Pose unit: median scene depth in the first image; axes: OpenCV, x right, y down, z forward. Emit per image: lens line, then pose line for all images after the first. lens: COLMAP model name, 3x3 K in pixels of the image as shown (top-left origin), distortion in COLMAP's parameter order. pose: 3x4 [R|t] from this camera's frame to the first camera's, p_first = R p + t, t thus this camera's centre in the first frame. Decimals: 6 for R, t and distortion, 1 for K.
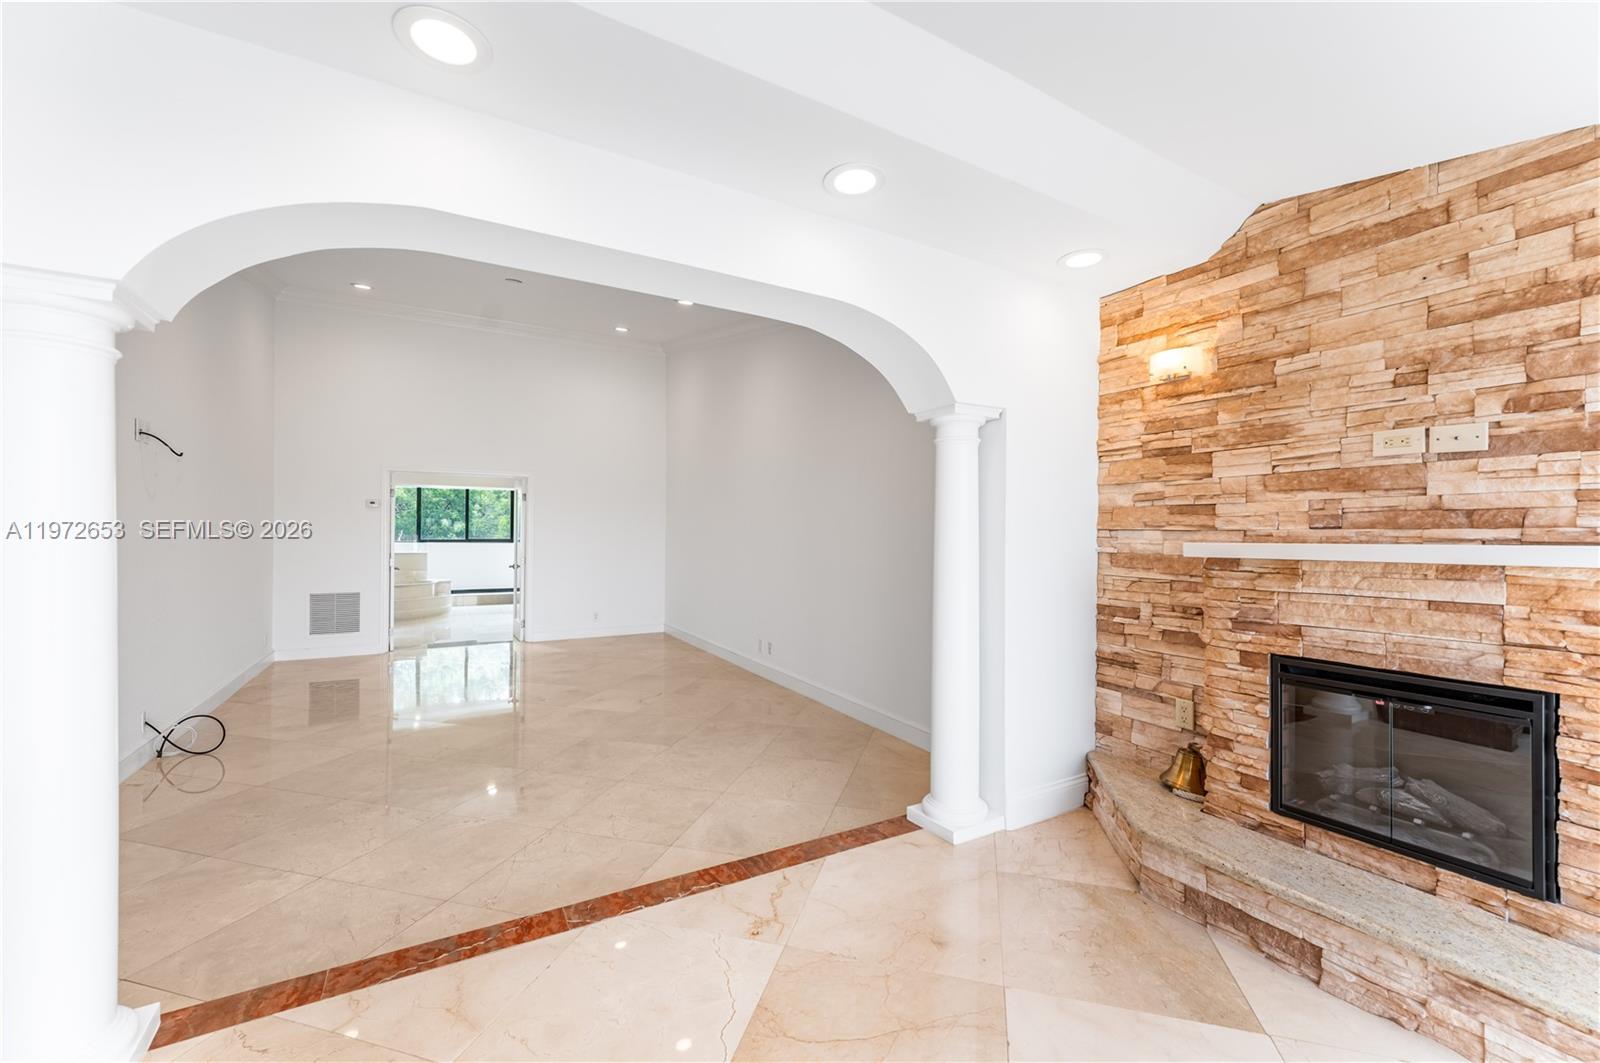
lens RADIAL K [[641.0, 0, 797.7], [0, 641.0, 529.8], [0, 0, 1]] dist [0.001116, 0.000619]
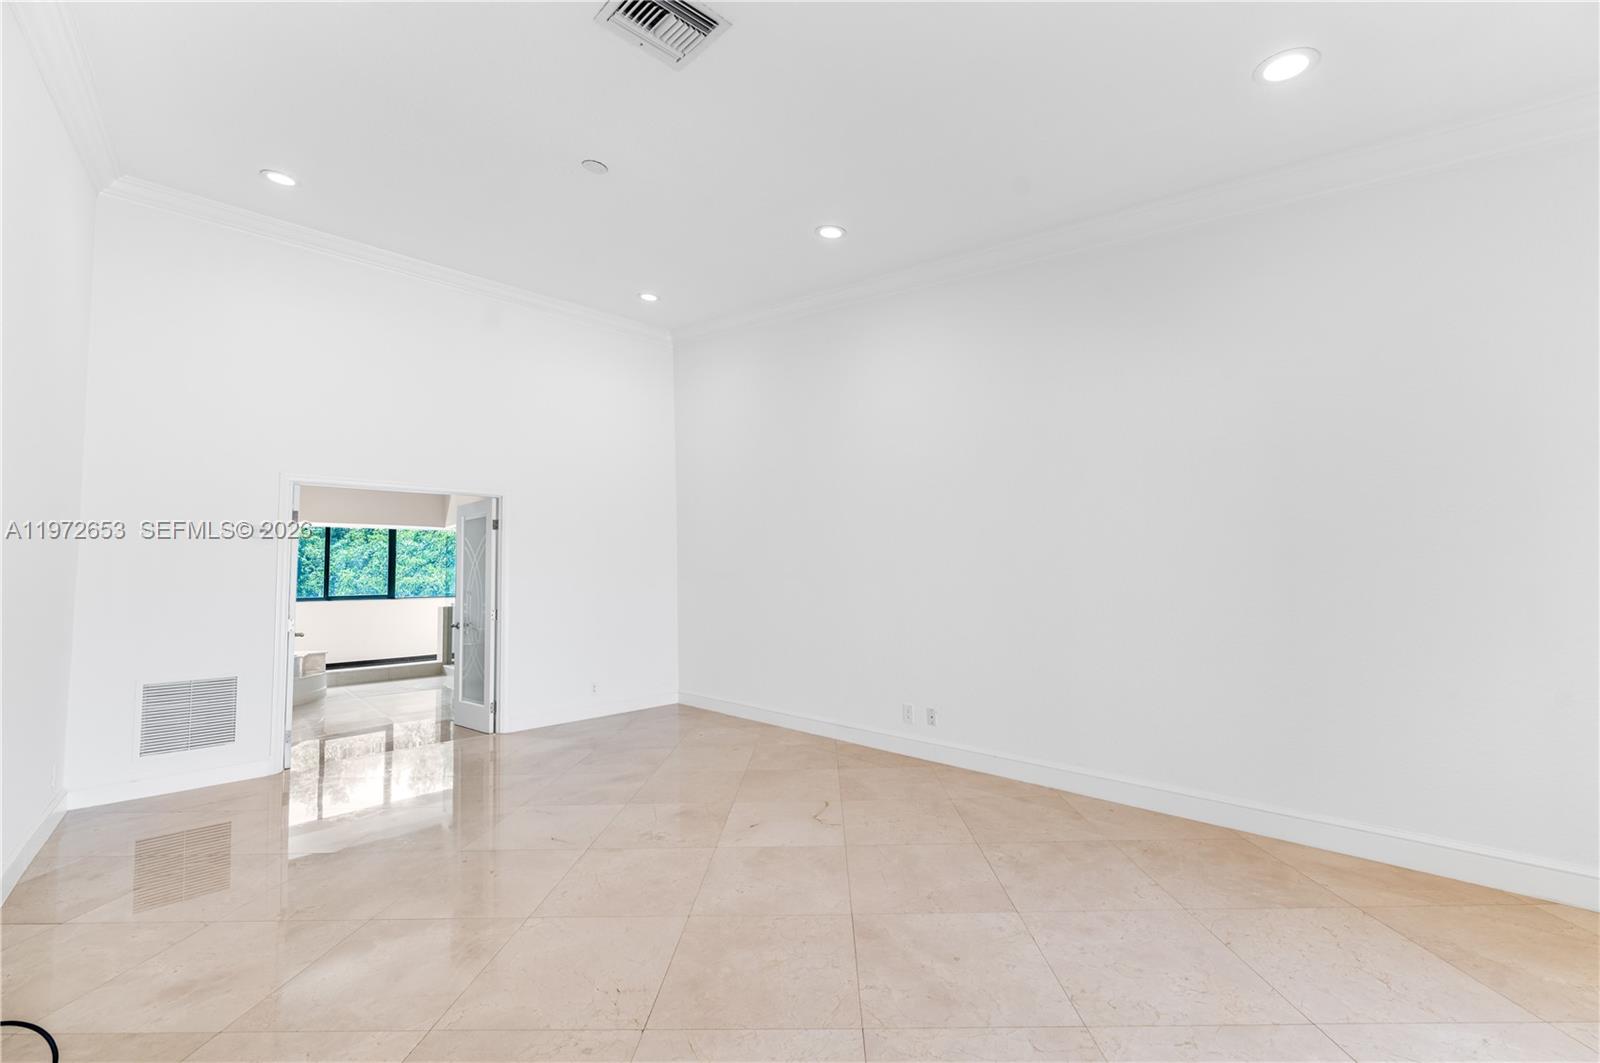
lens RADIAL K [[641.0, 0, 798.9], [0, 641.0, 531.5], [0, 0, 1]] dist [0.001116, 0.000619]
pose [[0.973334, -0.015425, 0.228872, -0.305524], [0.032537, 0.996933, -0.071181, 0.020794], [-0.227072, 0.076730, 0.970851, 0.278168]]
